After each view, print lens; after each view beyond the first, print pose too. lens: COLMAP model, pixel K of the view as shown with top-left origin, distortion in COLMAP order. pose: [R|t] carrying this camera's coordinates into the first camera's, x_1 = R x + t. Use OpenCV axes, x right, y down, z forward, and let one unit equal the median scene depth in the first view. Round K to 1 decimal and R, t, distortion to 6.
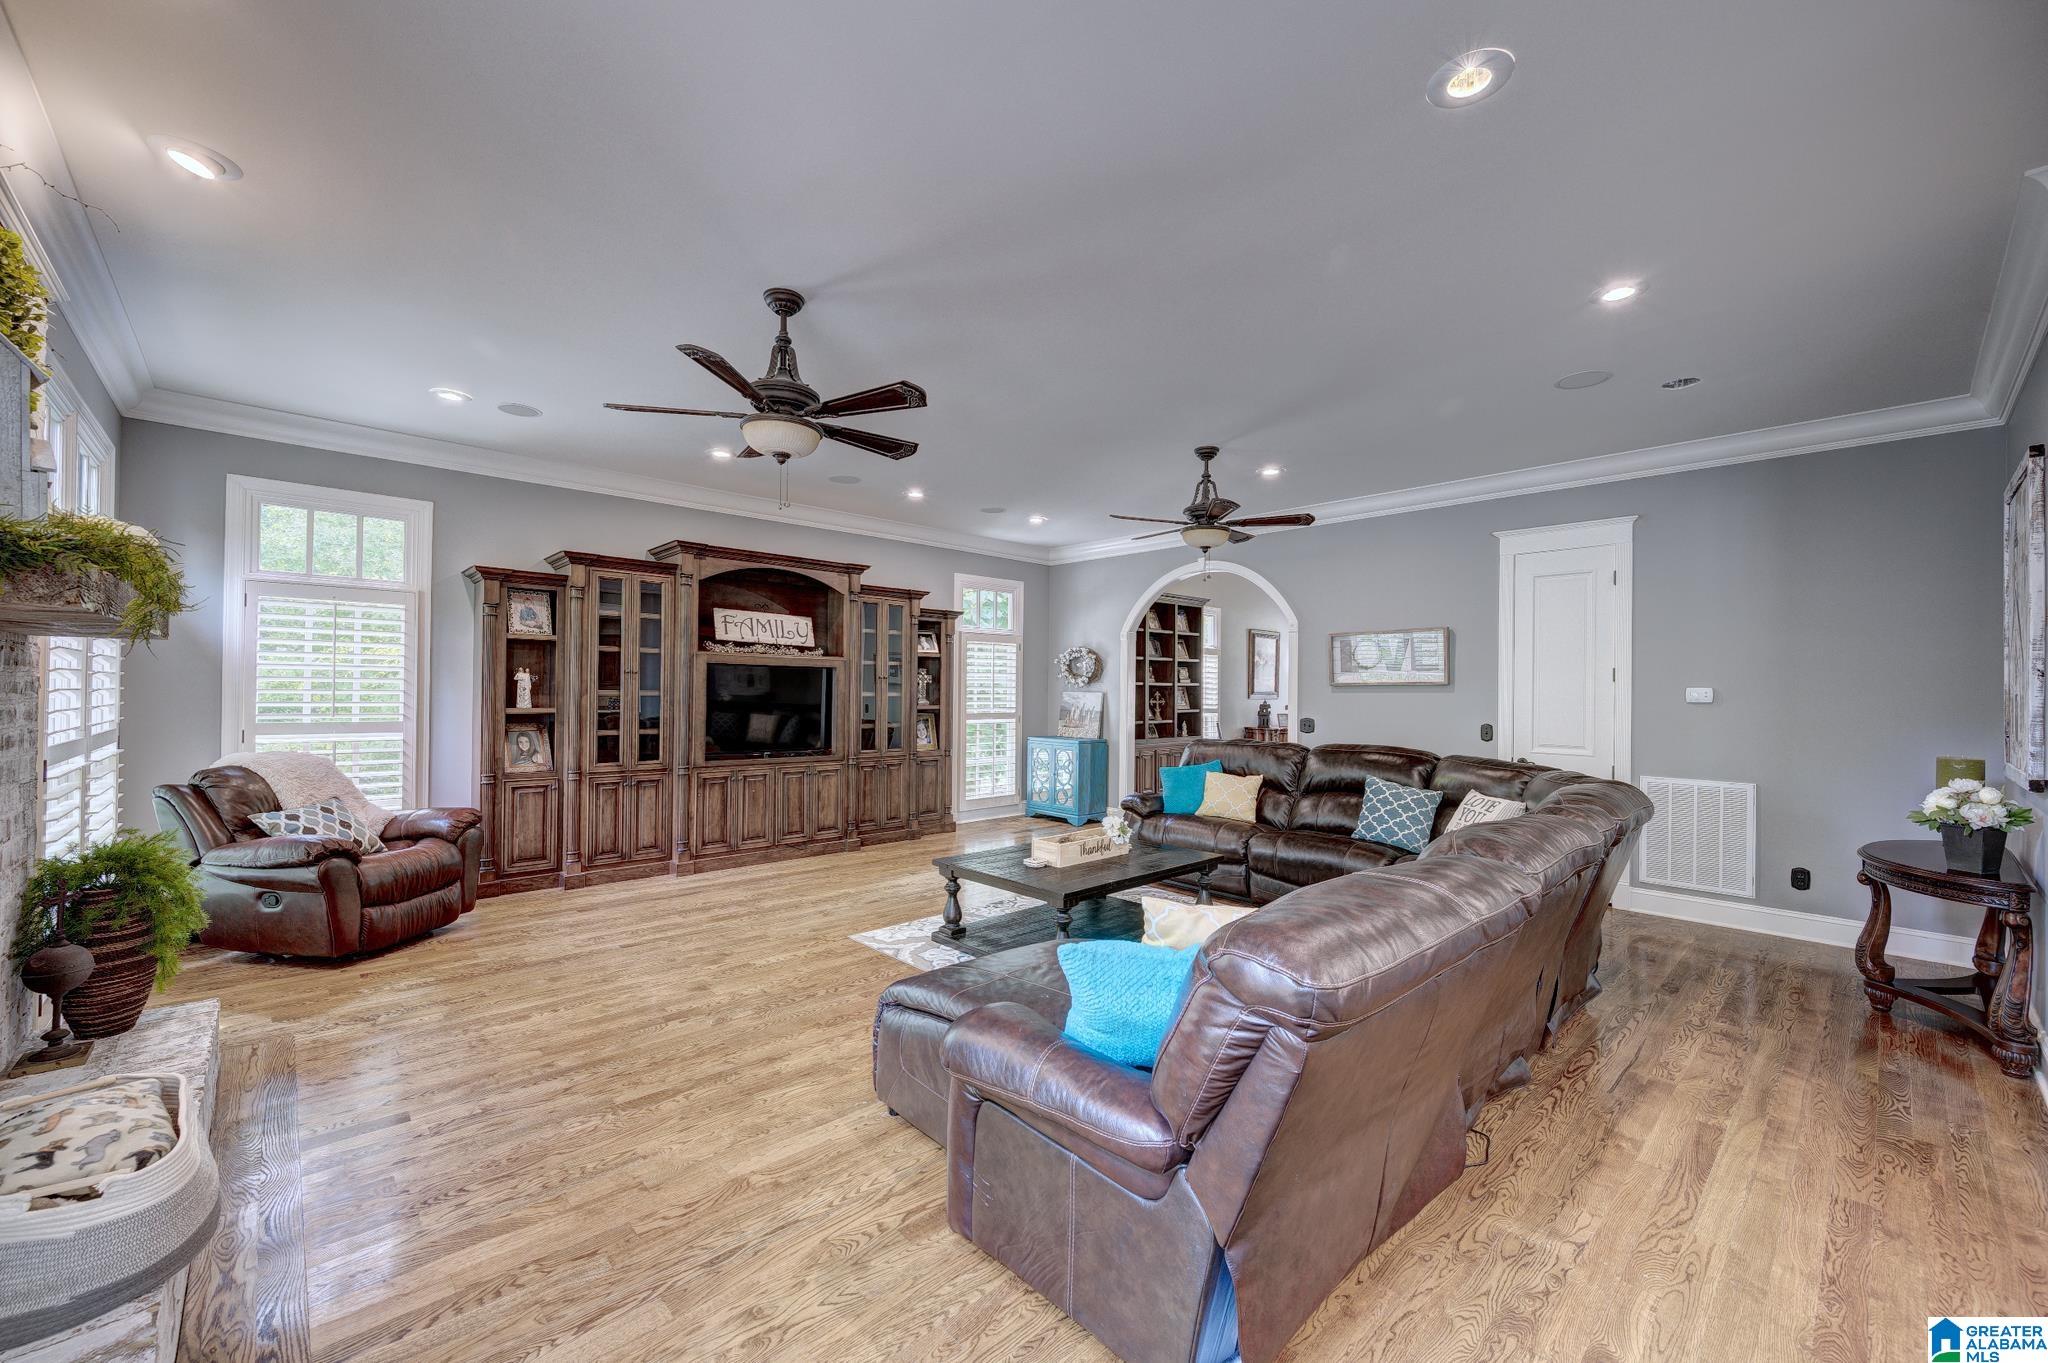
lens RADIAL K [[804.3, 0, 1023.8], [0, 804.3, 683.0], [0, 0, 1]] dist [0.000775, 0.000232]
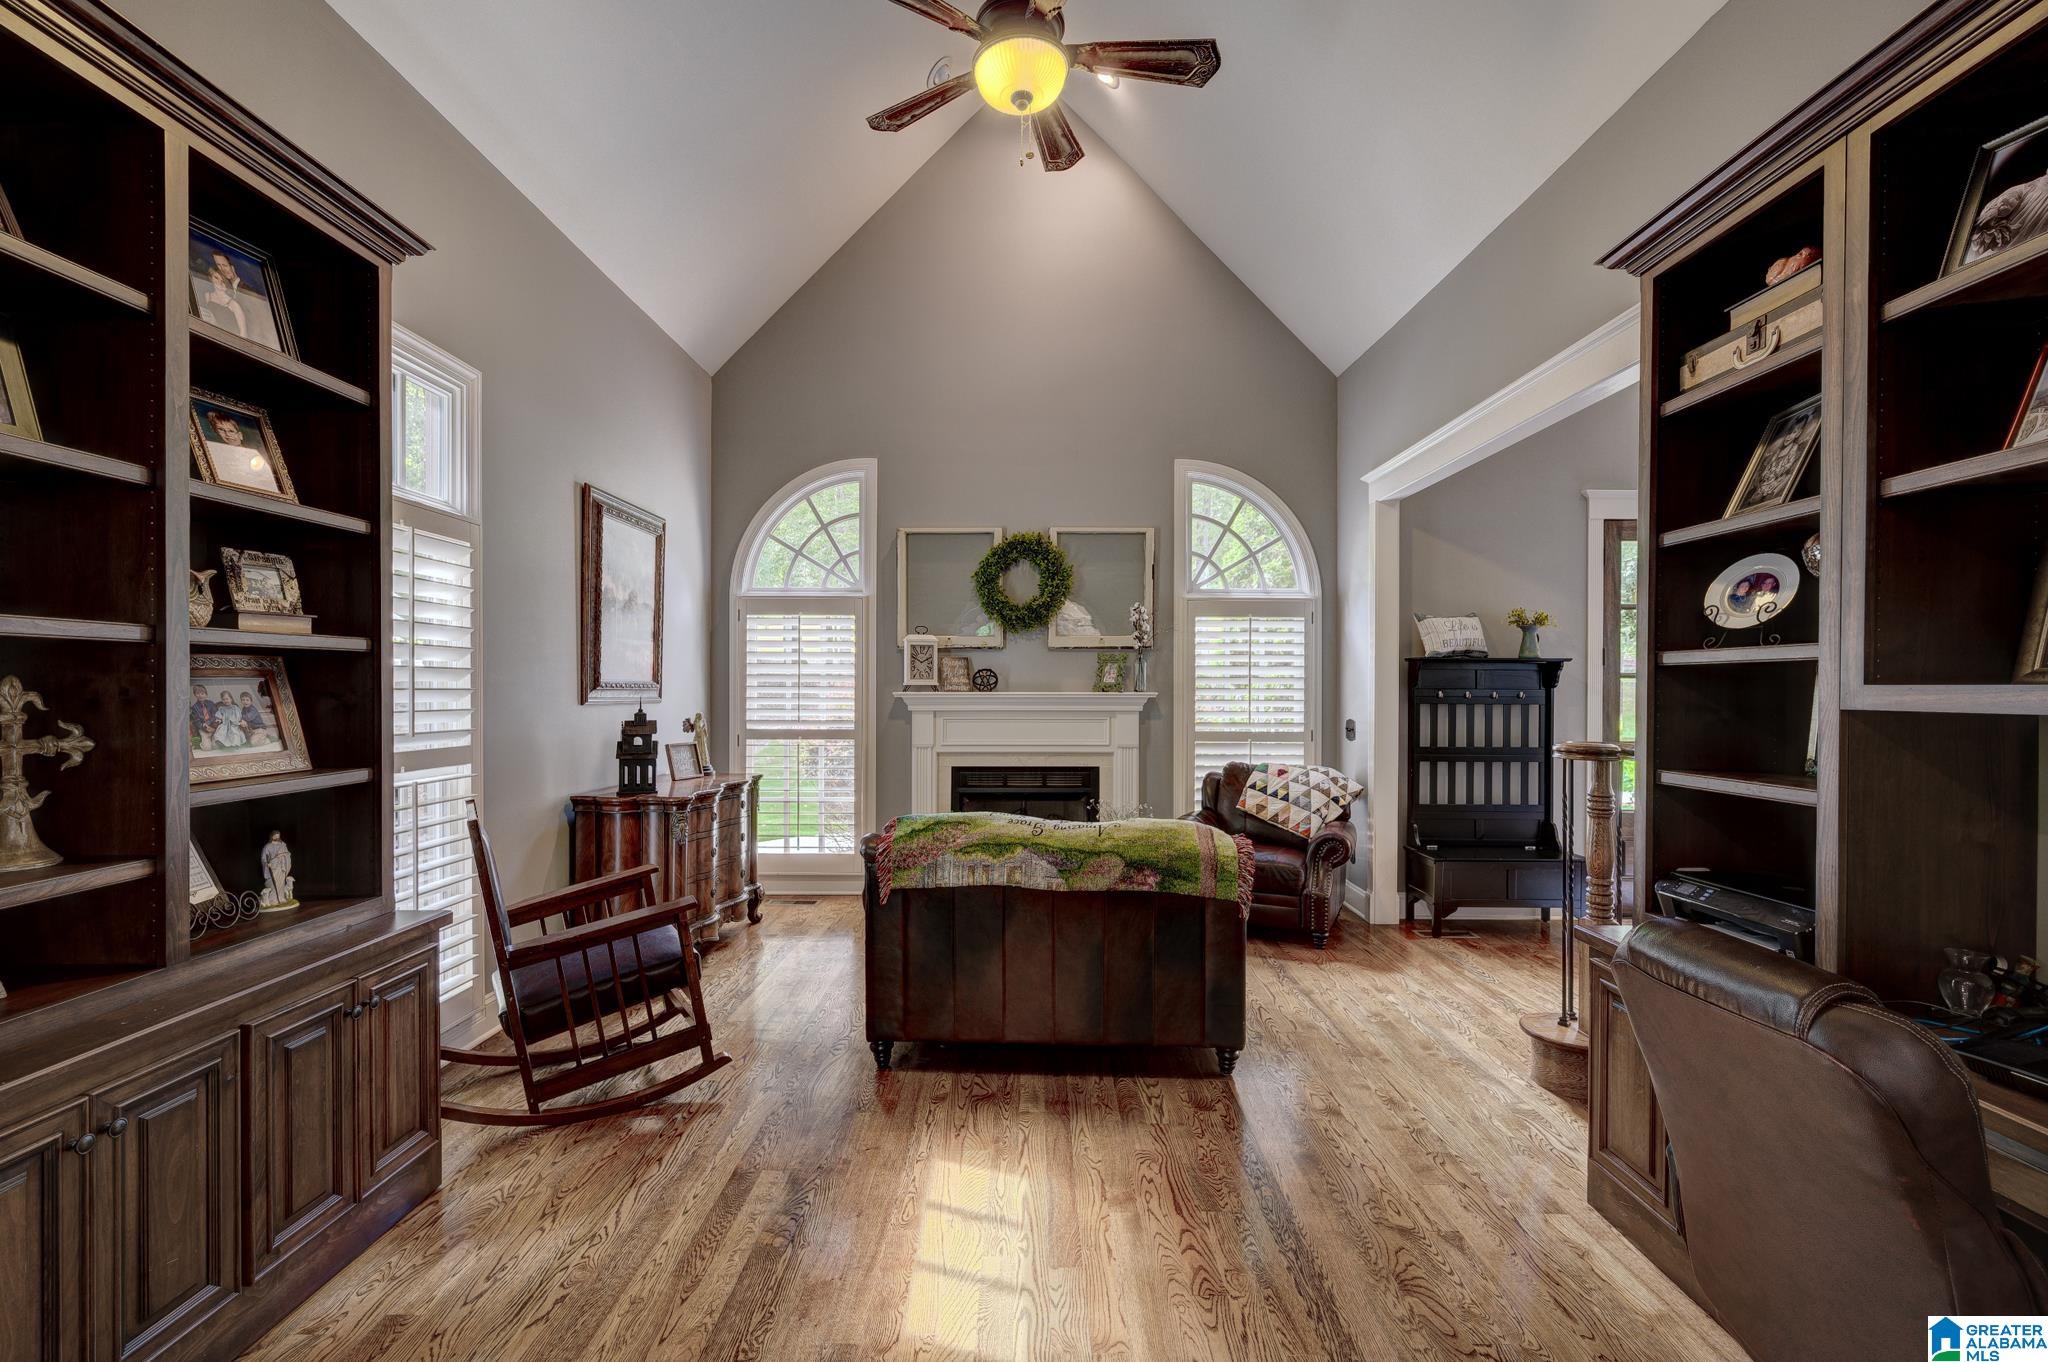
lens RADIAL K [[876.1, 0, 1022.5], [0, 876.1, 686.7], [0, 0, 1]] dist [-0.000540, -0.000060]
pose [[0.691078, -0.012427, 0.722673, 0.164118], [0.005324, 0.999913, 0.012103, 0.010249], [-0.722760, -0.004517, 0.691084, 0.693414]]
